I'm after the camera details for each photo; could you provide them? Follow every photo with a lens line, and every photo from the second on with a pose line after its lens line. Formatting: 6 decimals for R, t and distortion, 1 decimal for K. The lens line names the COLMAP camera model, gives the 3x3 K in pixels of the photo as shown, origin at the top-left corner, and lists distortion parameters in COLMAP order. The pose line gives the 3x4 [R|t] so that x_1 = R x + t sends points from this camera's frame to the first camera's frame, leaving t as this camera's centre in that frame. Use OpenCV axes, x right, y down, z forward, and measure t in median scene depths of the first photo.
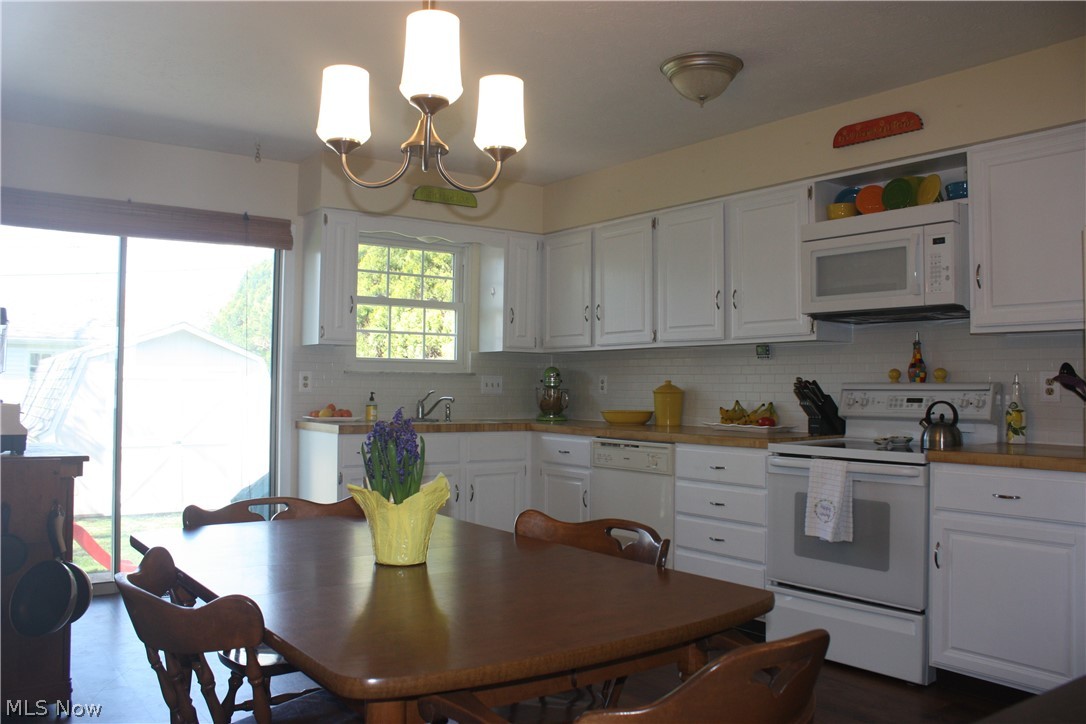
lens RADIAL K [[940.8, 0, 542.6], [0, 940.8, 347.7], [0, 0, 1]] dist [-0.154872, 0.117896]
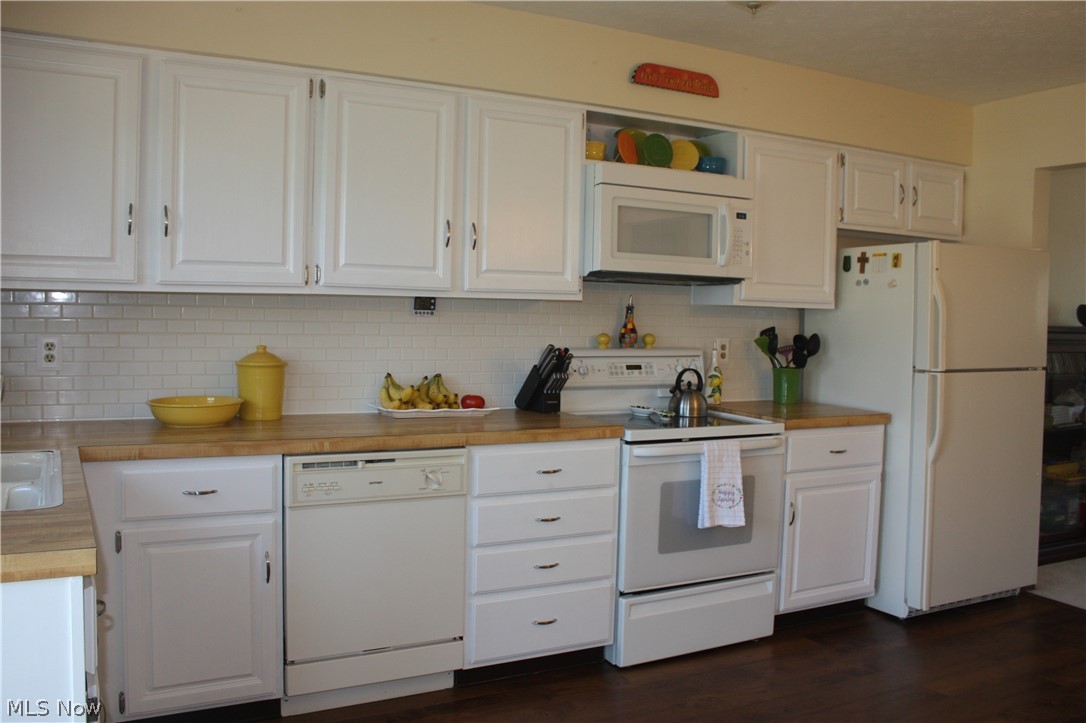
lens RADIAL K [[940.8, 0, 542.6], [0, 940.8, 347.2], [0, 0, 1]] dist [-0.154872, 0.117896]
pose [[0.130453, -0.043650, 0.990493, -0.511744], [-0.062837, 0.996658, 0.052198, -0.007853], [-0.989461, -0.069049, 0.127274, 0.857059]]
